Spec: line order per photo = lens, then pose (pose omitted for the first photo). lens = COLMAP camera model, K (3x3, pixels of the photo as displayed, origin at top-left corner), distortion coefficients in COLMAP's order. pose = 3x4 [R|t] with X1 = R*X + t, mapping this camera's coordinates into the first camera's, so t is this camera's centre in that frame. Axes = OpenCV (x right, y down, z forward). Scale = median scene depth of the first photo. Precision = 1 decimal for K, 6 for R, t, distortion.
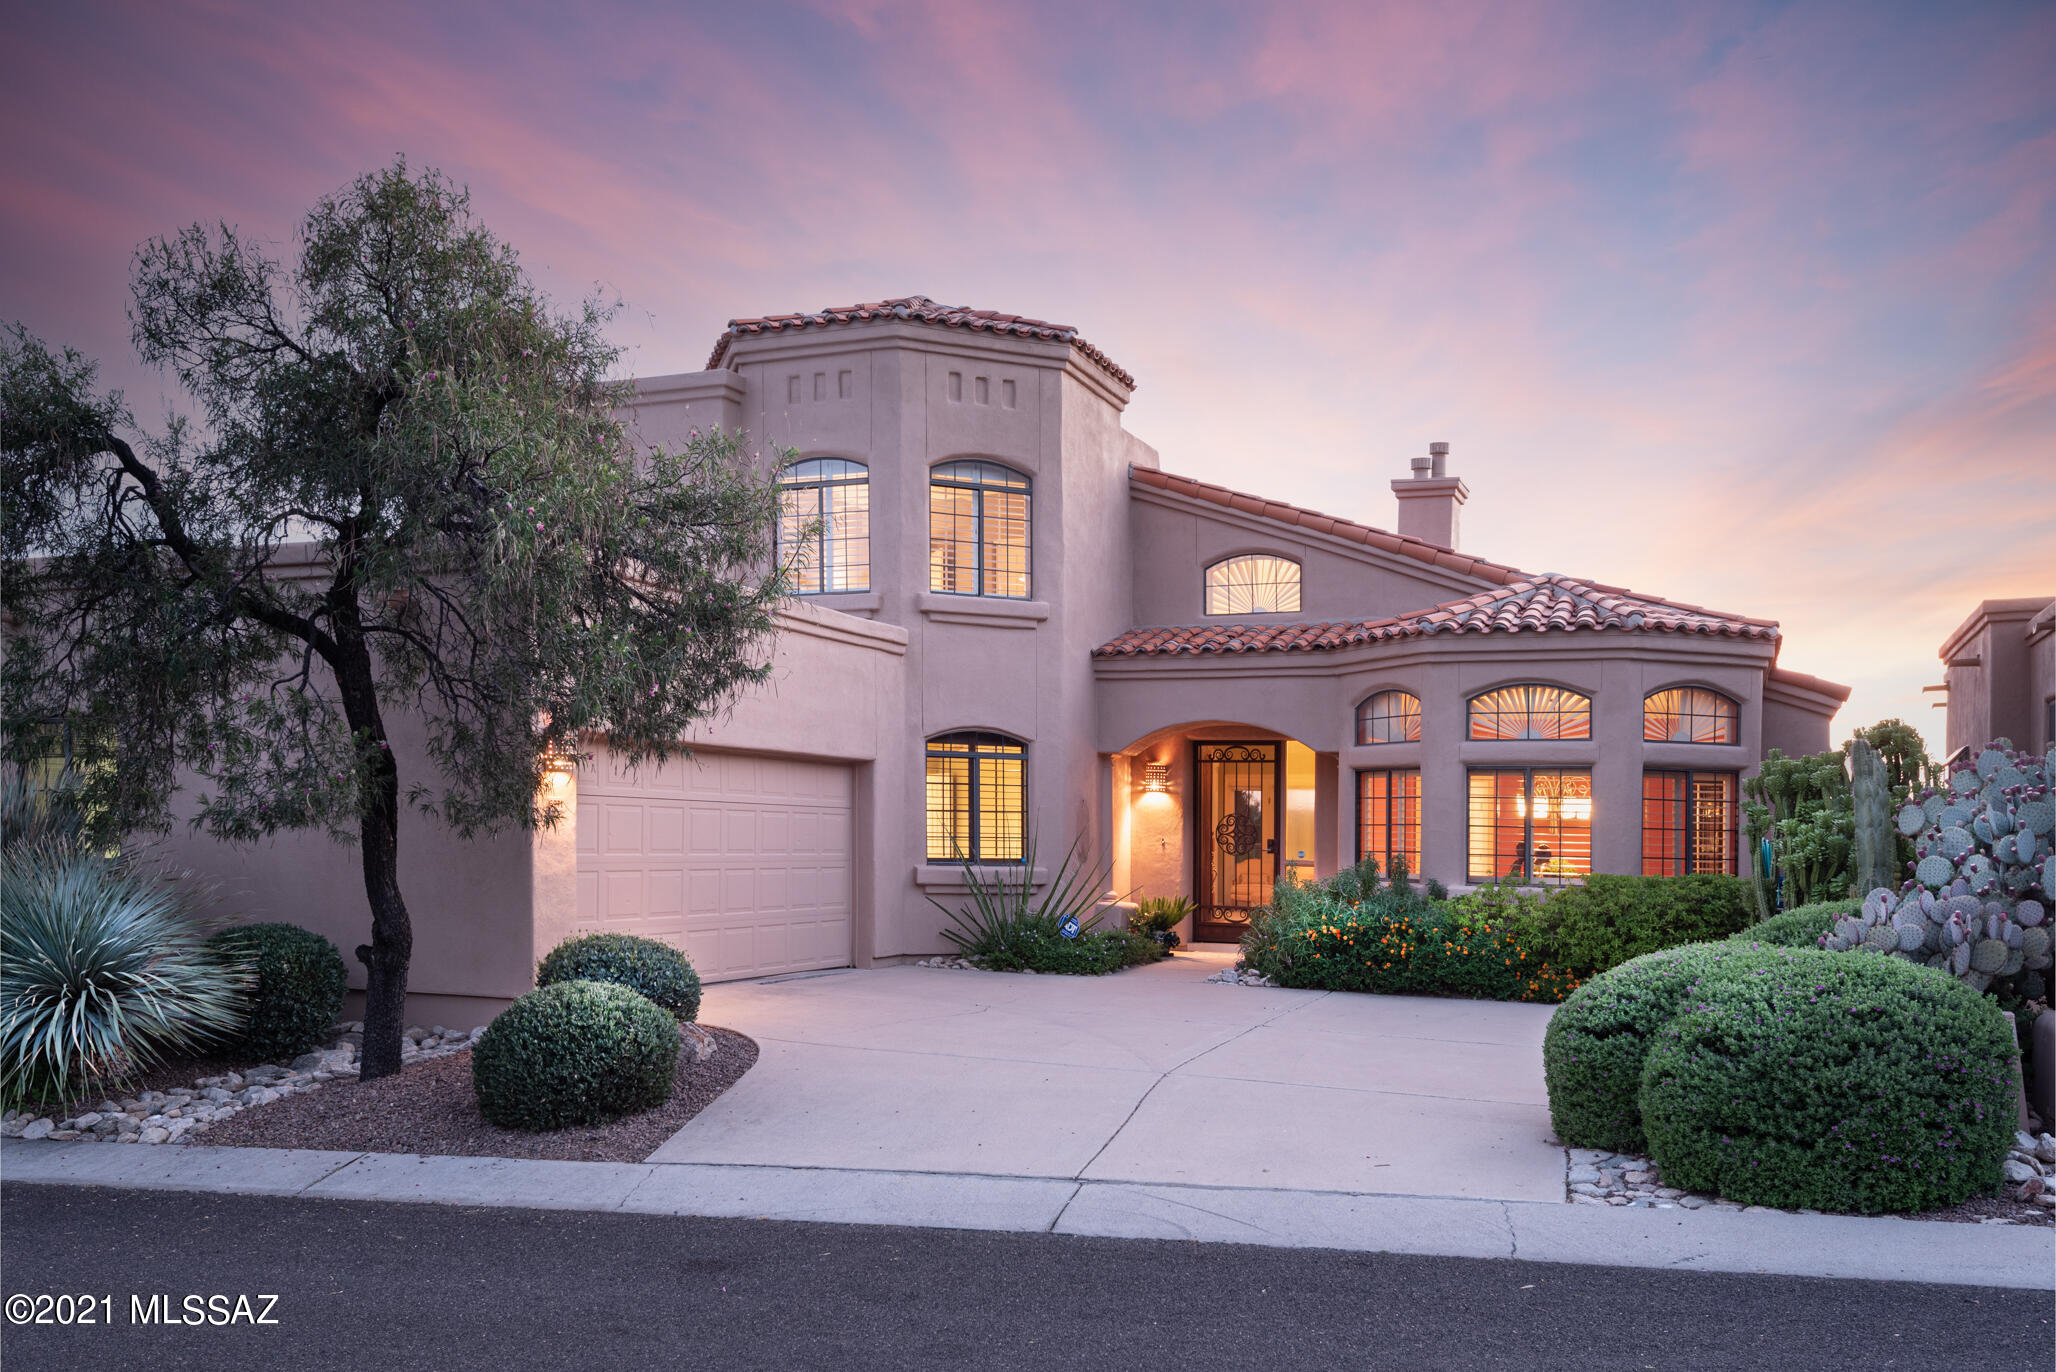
lens RADIAL K [[1755.2, 0, 1030.1], [0, 1755.2, 687.2], [0, 0, 1]] dist [-0.008152, -0.000410]
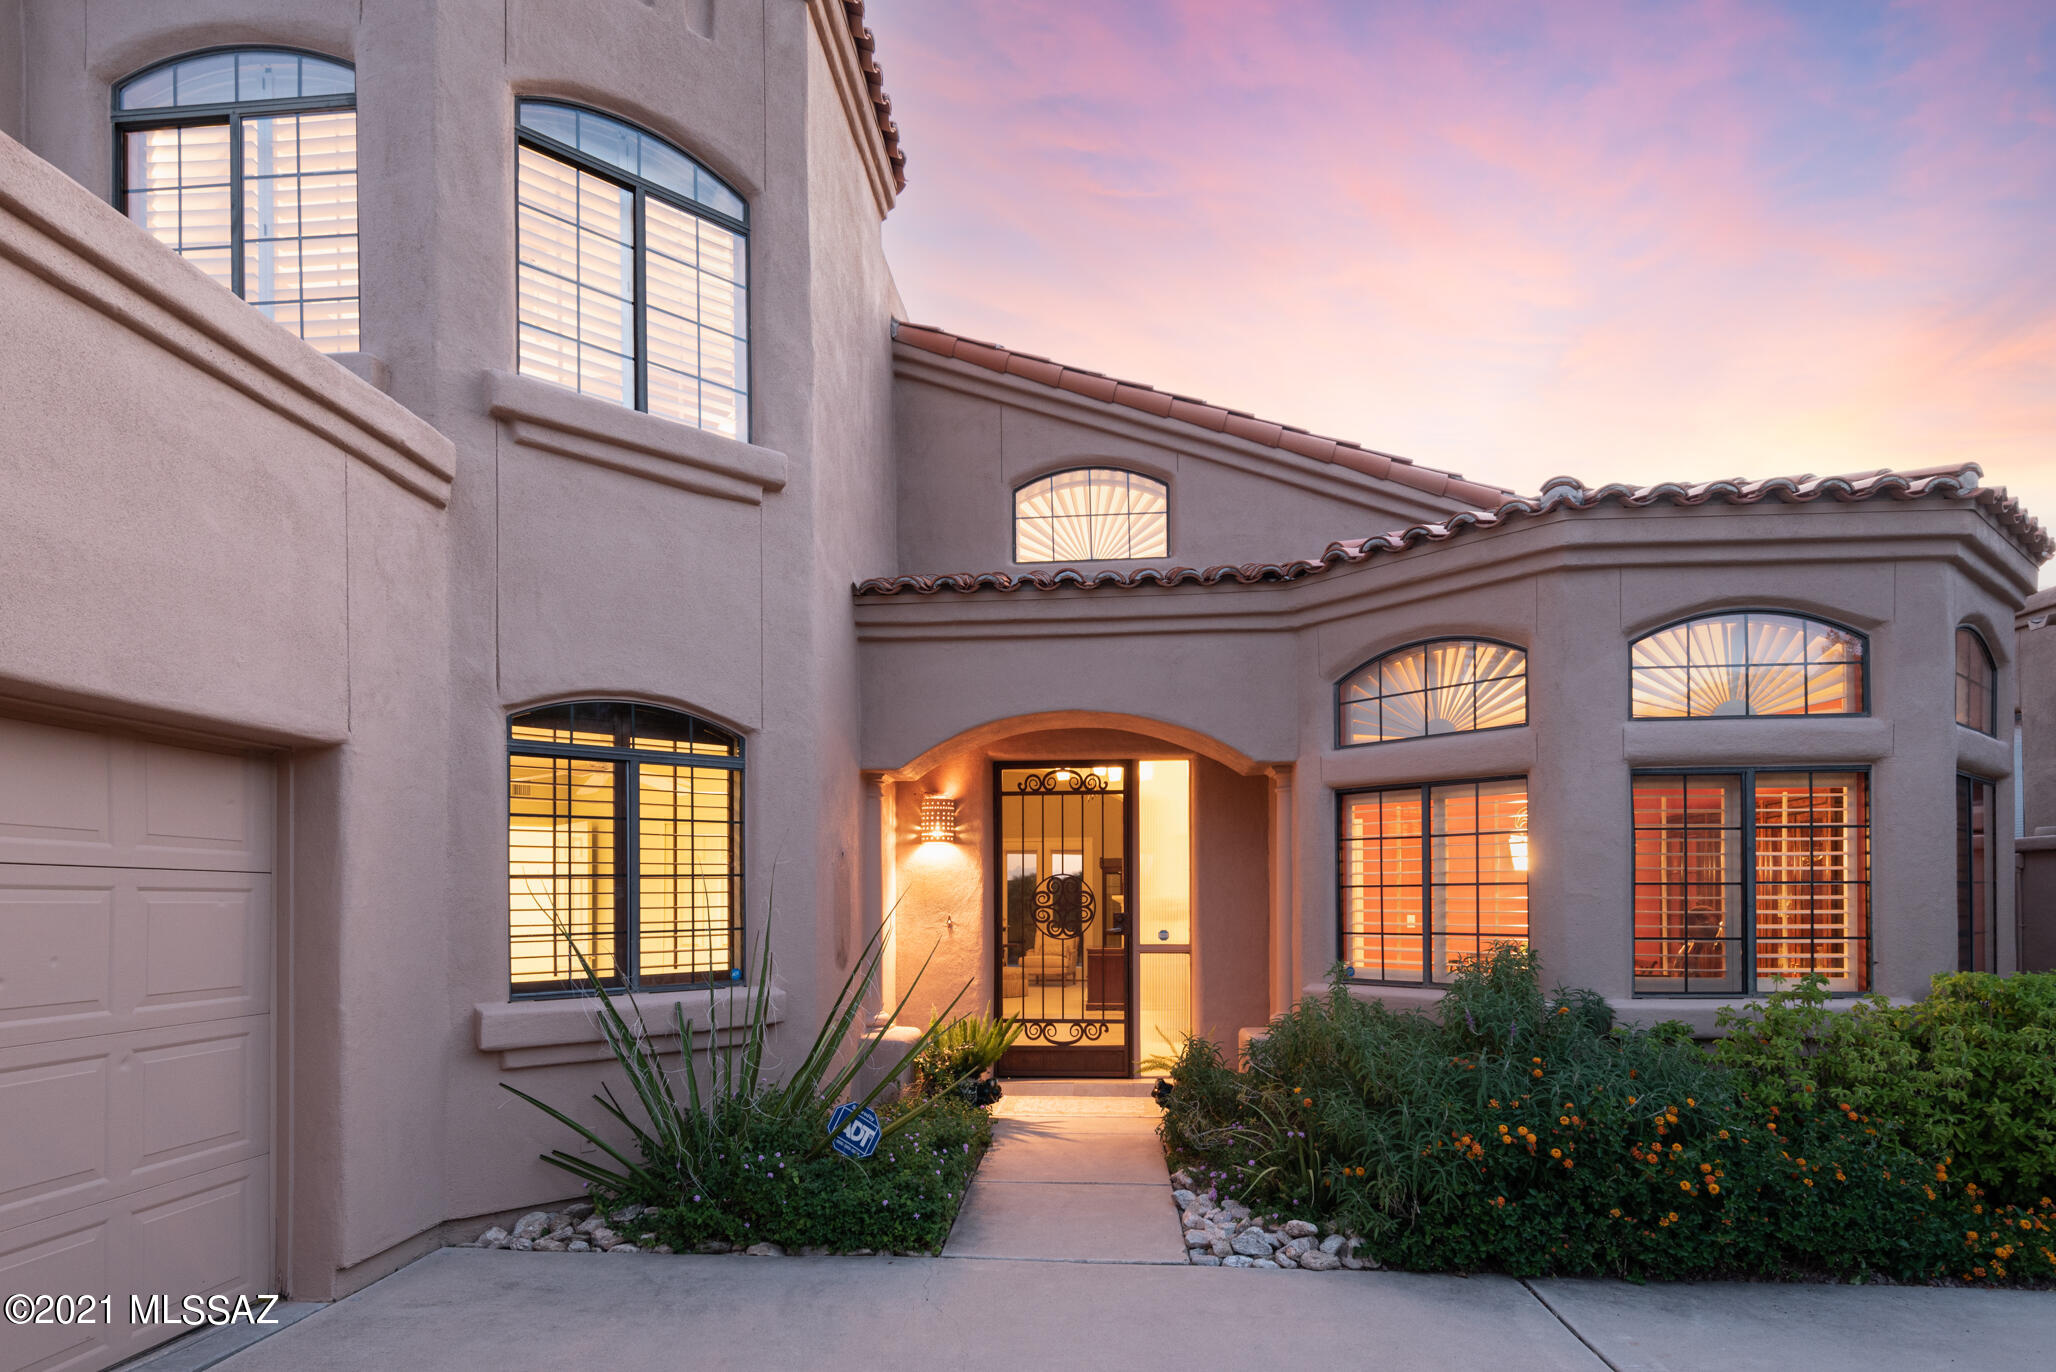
lens RADIAL K [[1119.5, 0, 1038.3], [0, 1119.5, 804.9], [0, 0, 1]] dist [0.019210, 0.001206]
pose [[0.950371, 0.000131, 0.311119, -0.020509], [-0.000740, 0.999998, 0.001840, 0.050813], [-0.311118, -0.001979, 0.950369, 0.678319]]
